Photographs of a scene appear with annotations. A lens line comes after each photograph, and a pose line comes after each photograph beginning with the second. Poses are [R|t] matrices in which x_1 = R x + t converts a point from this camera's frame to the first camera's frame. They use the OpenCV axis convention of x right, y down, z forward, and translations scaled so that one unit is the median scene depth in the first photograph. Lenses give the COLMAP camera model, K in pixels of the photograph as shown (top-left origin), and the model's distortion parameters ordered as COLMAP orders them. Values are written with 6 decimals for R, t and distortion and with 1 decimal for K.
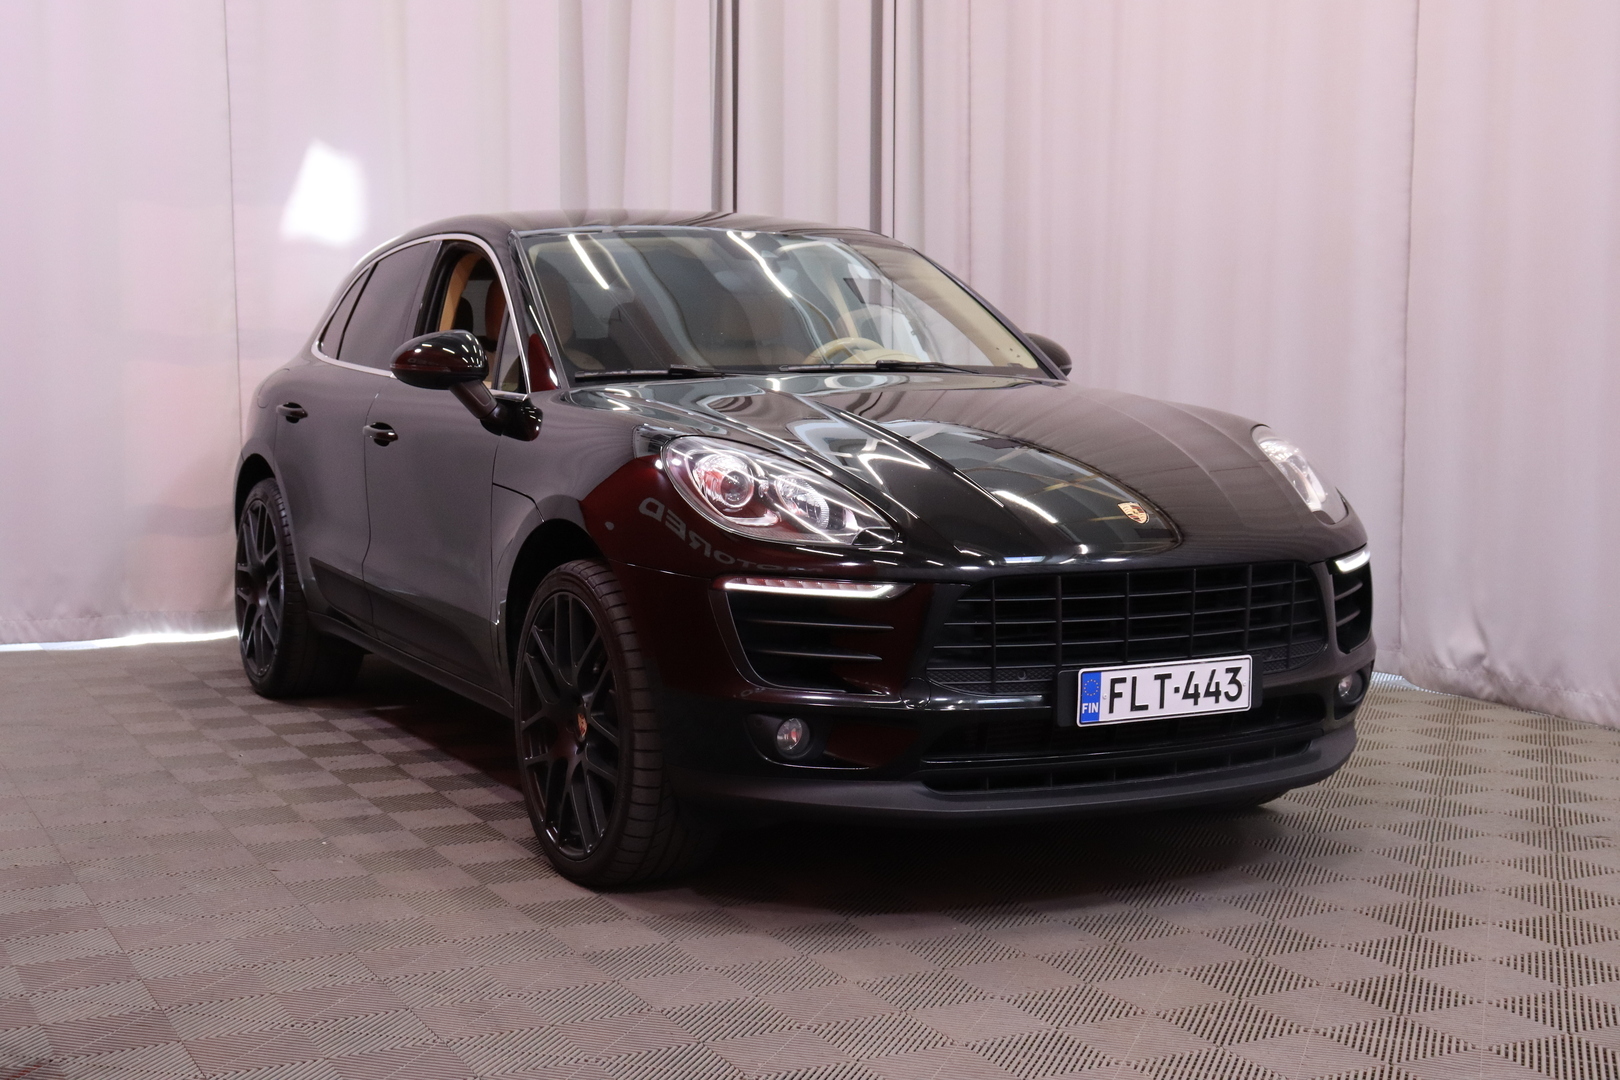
lens RADIAL K [[2144.0, 0, 810.0], [0, 2144.0, 540.0], [0, 0, 1]] dist [0.086799, -0.083054]
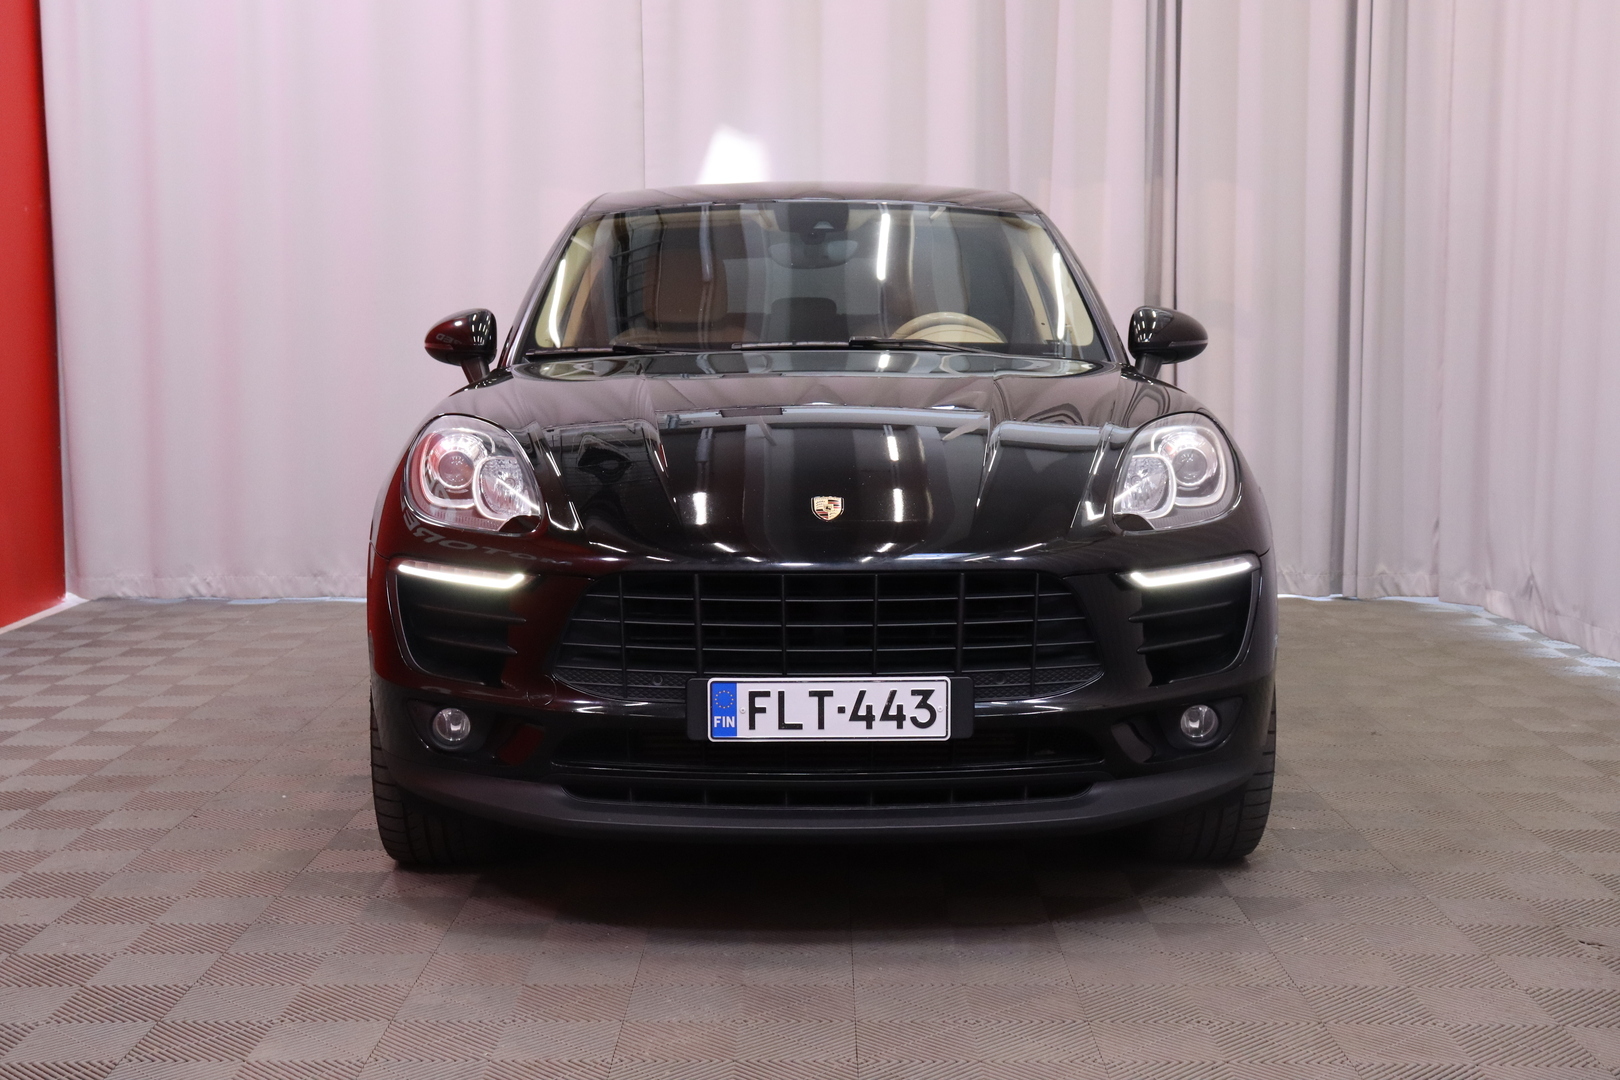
lens RADIAL K [[2144.0, 0, 810.0], [0, 2144.0, 540.0], [0, 0, 1]] dist [0.086799, -0.083054]
pose [[0.883554, 0.041109, -0.466522, 0.566417], [-0.035773, 0.999154, 0.020292, -0.017558], [0.466962, -0.001240, 0.884277, 0.212519]]
